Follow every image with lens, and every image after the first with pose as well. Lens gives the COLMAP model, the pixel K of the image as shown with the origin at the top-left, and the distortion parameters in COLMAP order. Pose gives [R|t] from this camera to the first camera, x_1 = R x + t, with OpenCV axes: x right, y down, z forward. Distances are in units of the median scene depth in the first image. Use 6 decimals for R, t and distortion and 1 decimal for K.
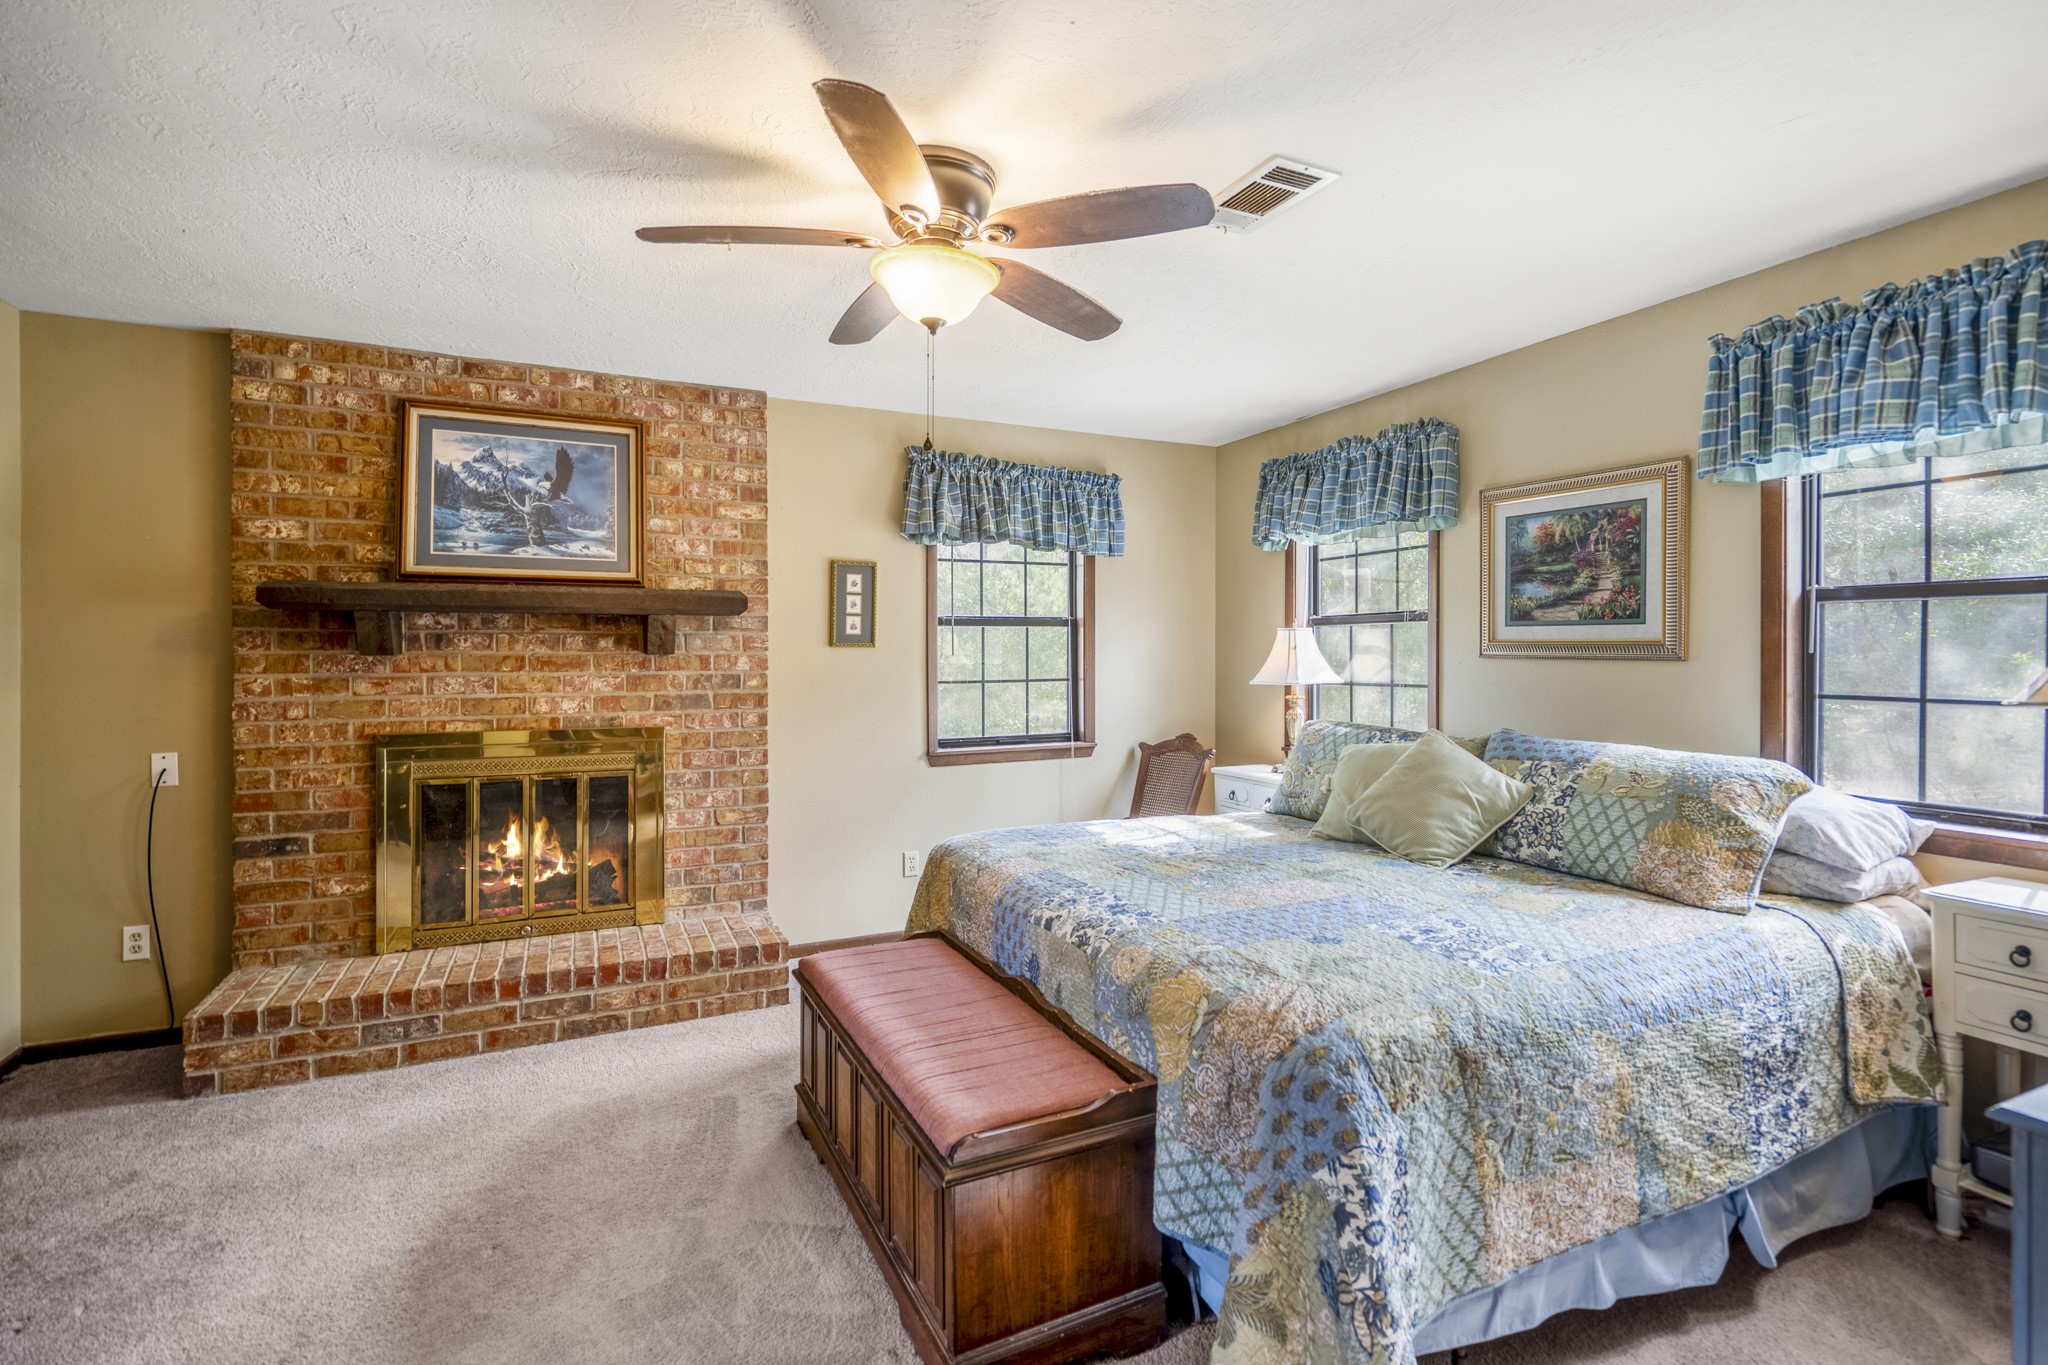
lens RADIAL K [[961.6, 0, 1024.7], [0, 961.6, 644.5], [0, 0, 1]] dist [-0.001207, 0.000130]
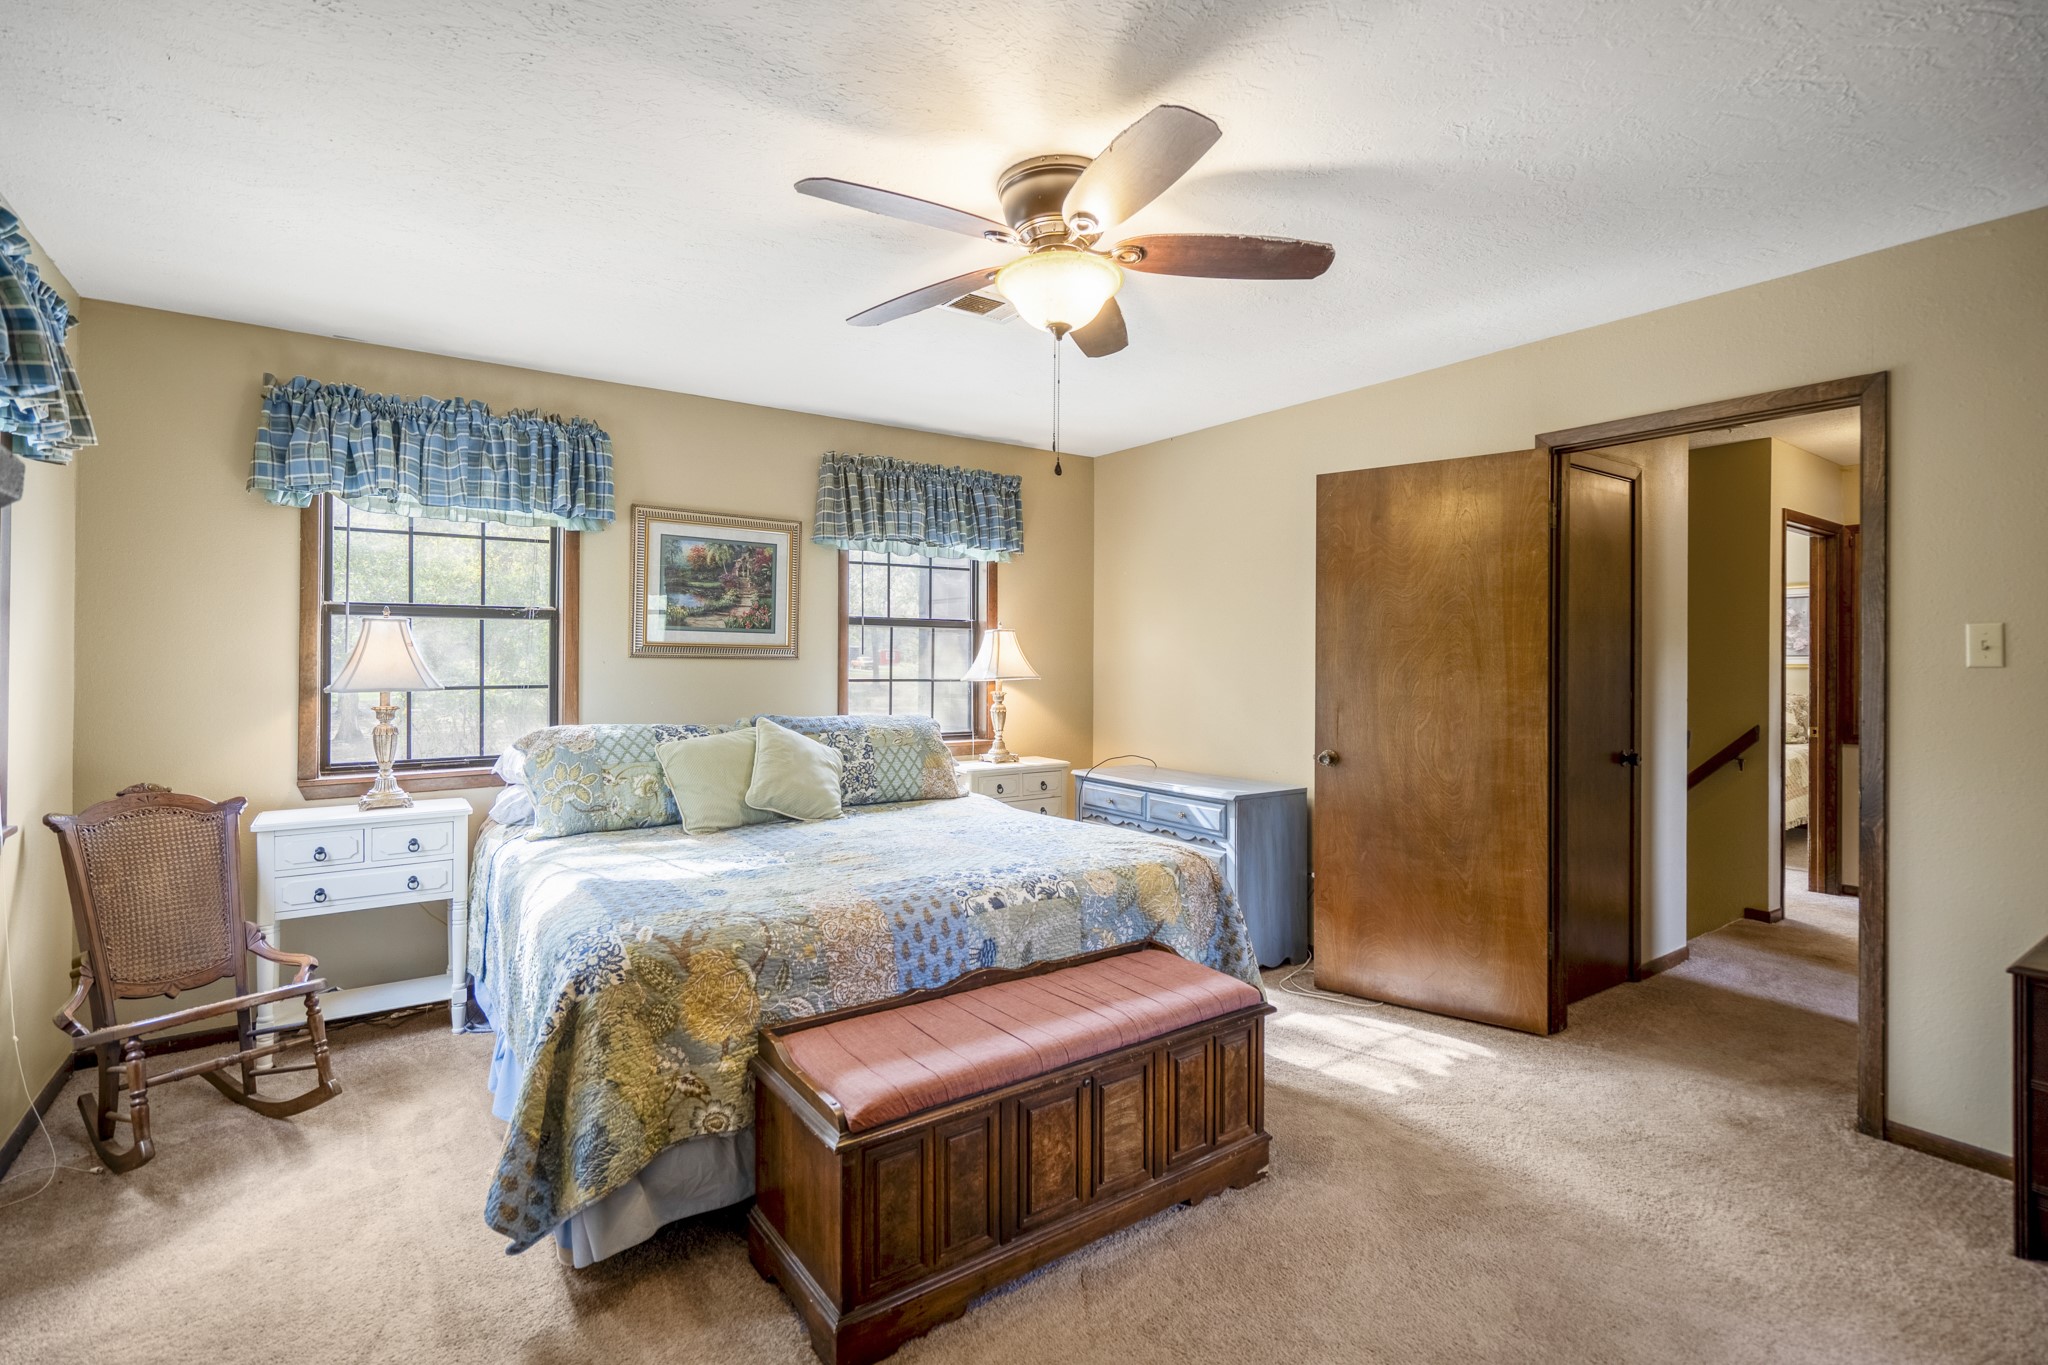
lens RADIAL K [[961.6, 0, 1024.7], [0, 961.6, 644.5], [0, 0, 1]] dist [-0.001207, 0.000130]
pose [[-0.176459, 0.007916, 0.984276, -0.800640], [-0.019461, 0.999744, -0.011529, 0.004174], [-0.984116, -0.021189, -0.176260, 0.879958]]
